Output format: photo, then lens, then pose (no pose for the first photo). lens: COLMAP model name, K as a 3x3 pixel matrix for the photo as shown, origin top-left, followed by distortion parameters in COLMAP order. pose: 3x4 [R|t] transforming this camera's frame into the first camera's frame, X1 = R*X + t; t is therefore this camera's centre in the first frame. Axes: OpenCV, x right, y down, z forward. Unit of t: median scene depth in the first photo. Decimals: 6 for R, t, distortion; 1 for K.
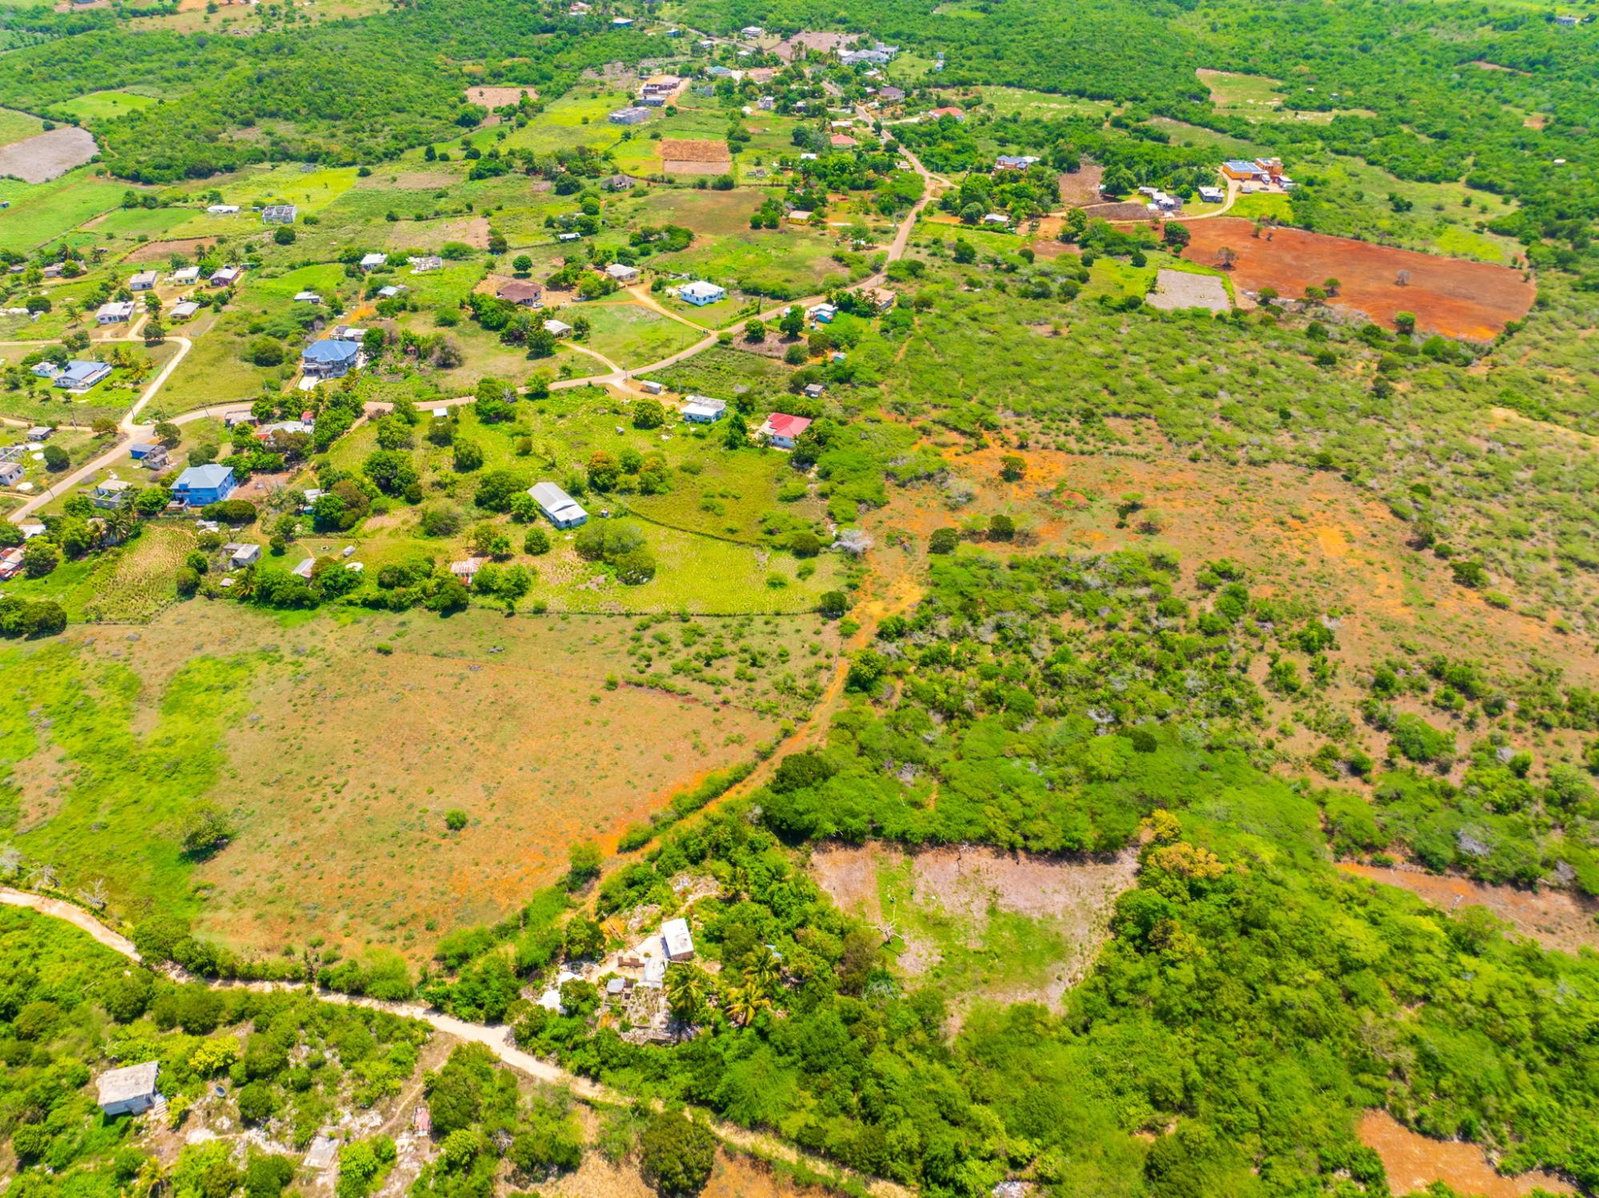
lens RADIAL K [[1119.7, 0, 799.5], [0, 1119.7, 595.5], [0, 0, 1]] dist [-0.049866, 0.019687]
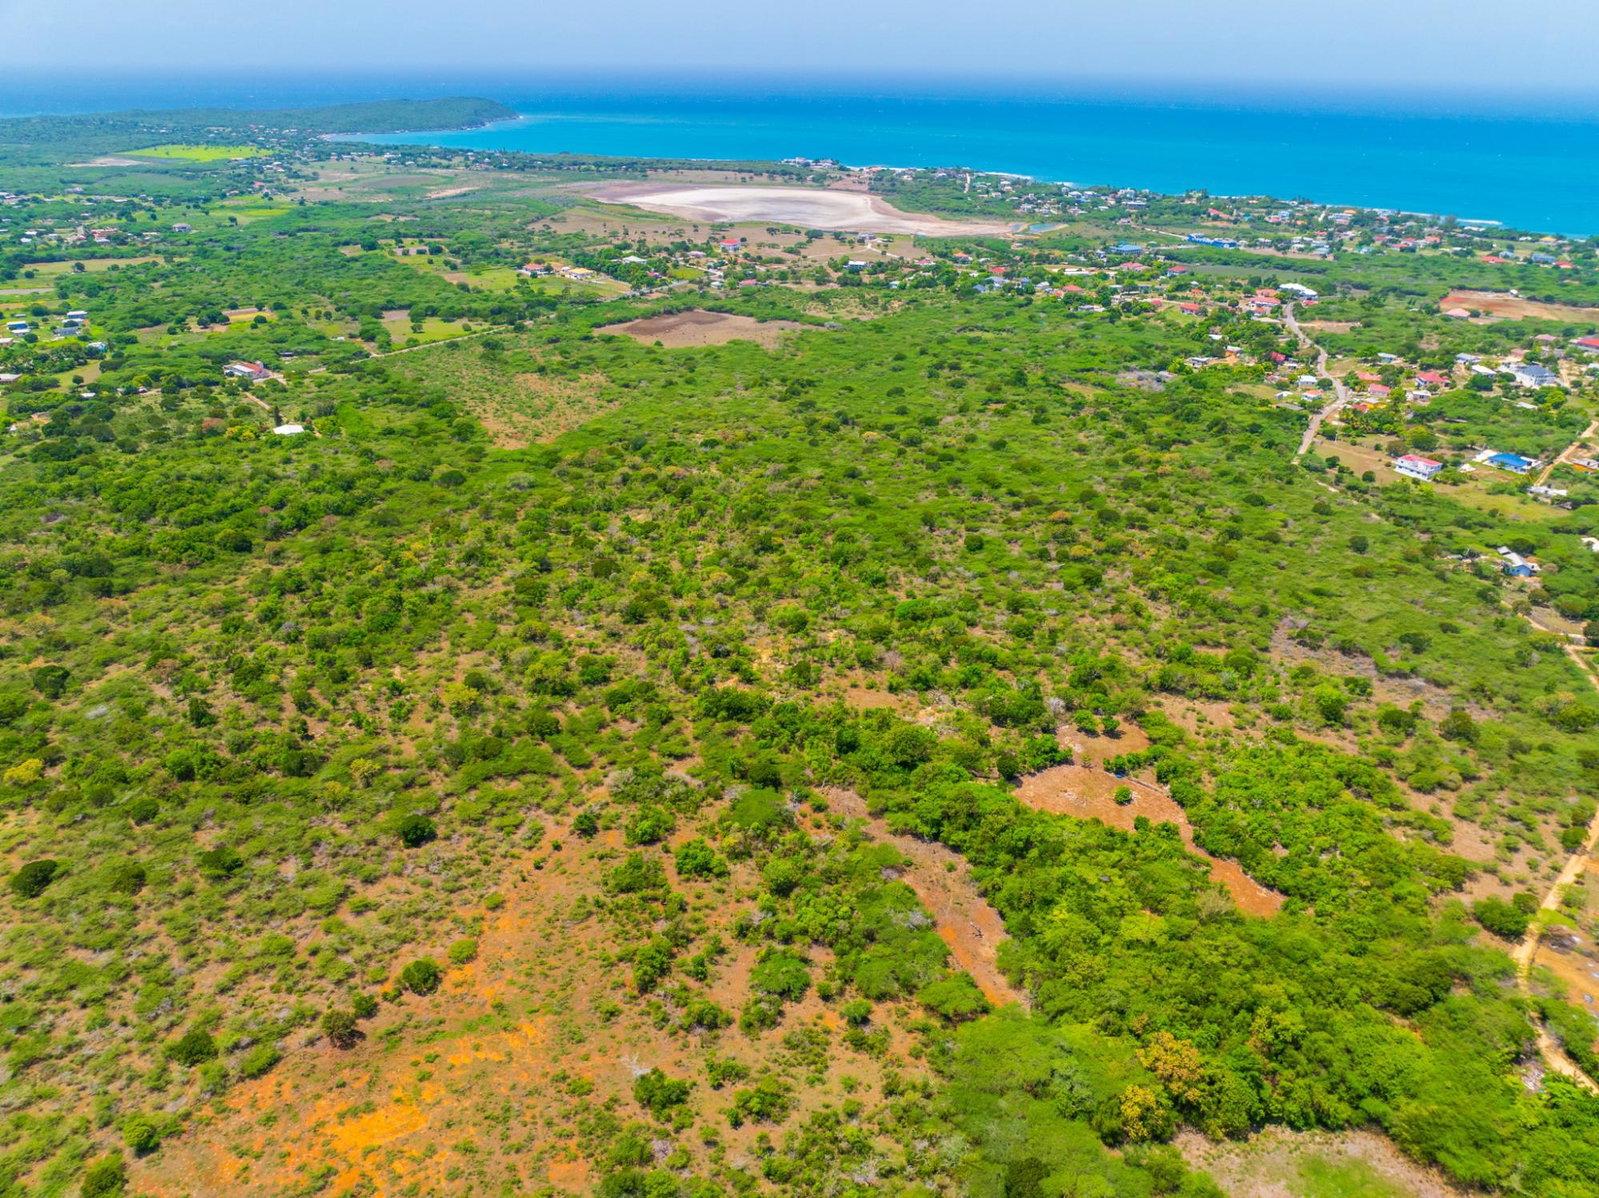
lens RADIAL K [[1119.7, 0, 801.9], [0, 1119.7, 606.8], [0, 0, 1]] dist [-0.049866, 0.019687]
pose [[-0.590772, -0.366395, 0.718848, -0.004440], [0.461411, 0.577457, 0.673531, -0.453761], [-0.661882, 0.729588, -0.172087, 0.622704]]
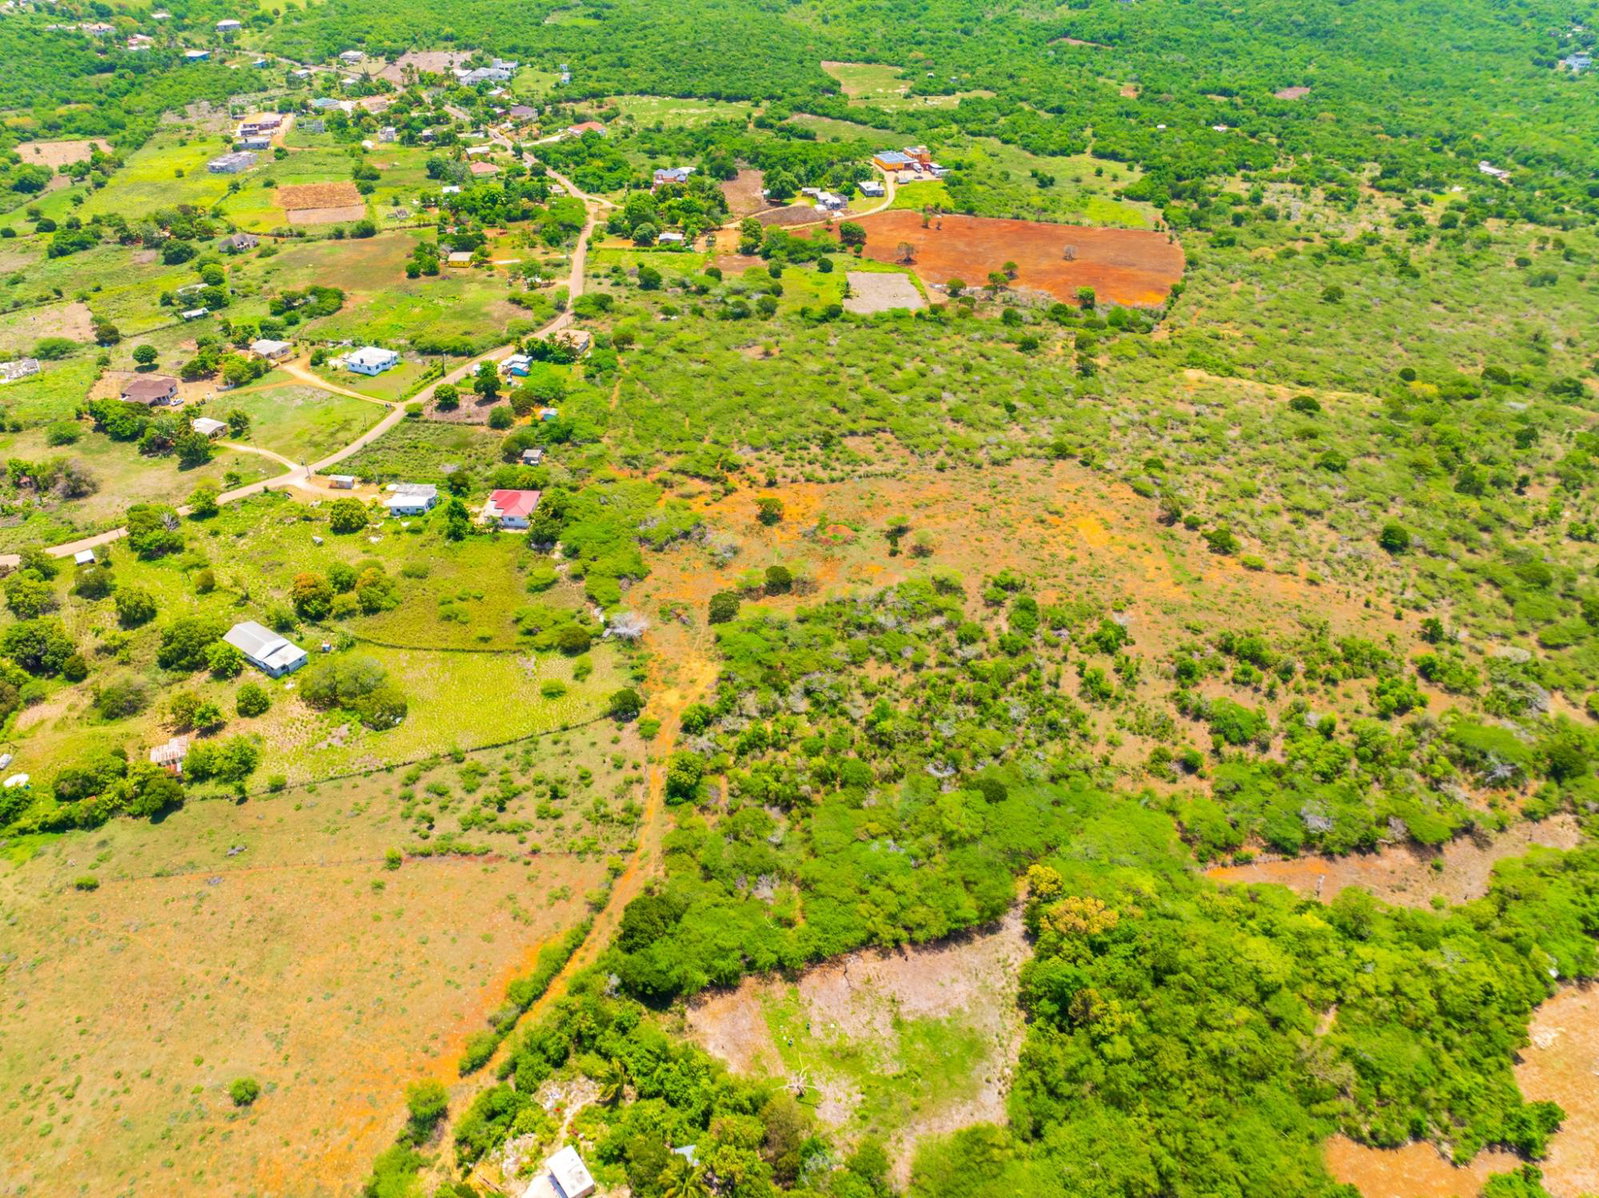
lens RADIAL K [[1119.7, 0, 798.6], [0, 1119.7, 601.3], [0, 0, 1]] dist [-0.049866, 0.019687]
pose [[0.945304, -0.189145, 0.265754, -0.046775], [0.187931, 0.981717, 0.030234, -0.057612], [-0.266614, 0.021363, 0.963567, 0.079611]]
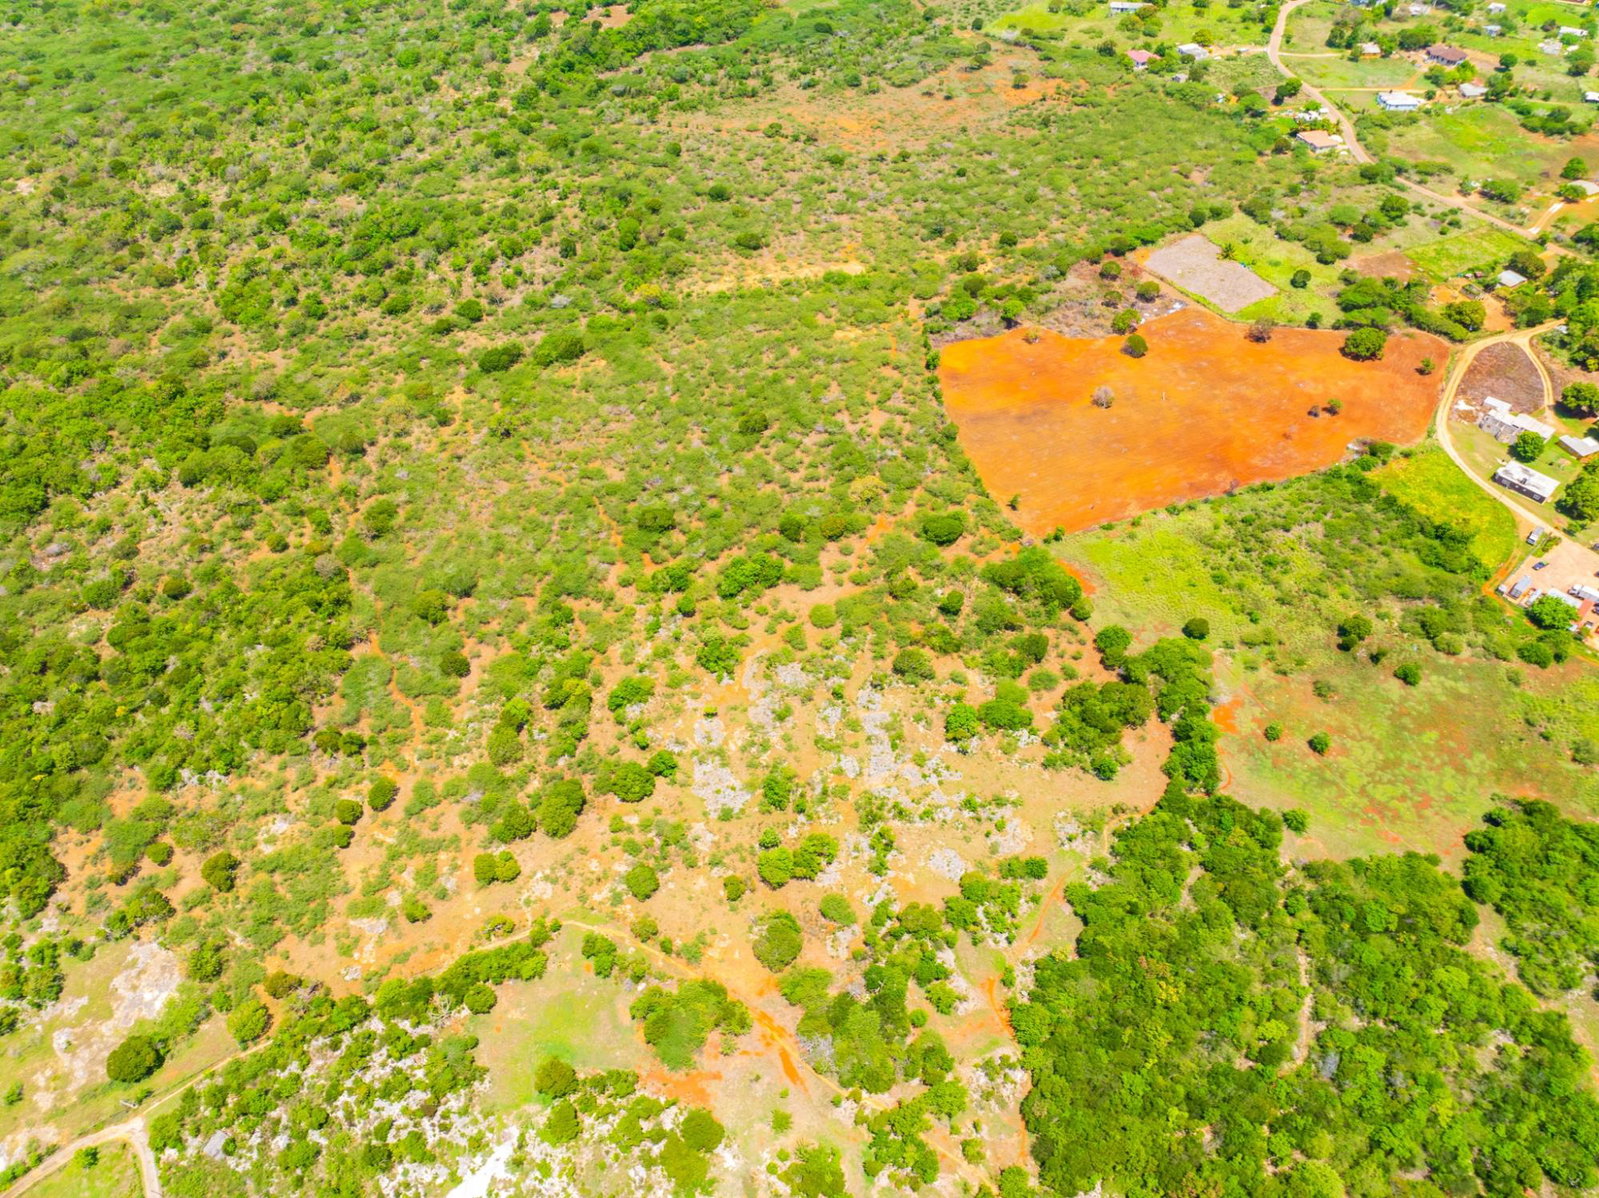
lens RADIAL K [[1119.7, 0, 811.4], [0, 1119.7, 605.8], [0, 0, 1]] dist [-0.049866, 0.019687]
pose [[-0.670625, 0.535744, -0.513069, 1.465926], [-0.437301, 0.273163, 0.856825, -1.037784], [0.599191, 0.798974, 0.051091, 1.228624]]
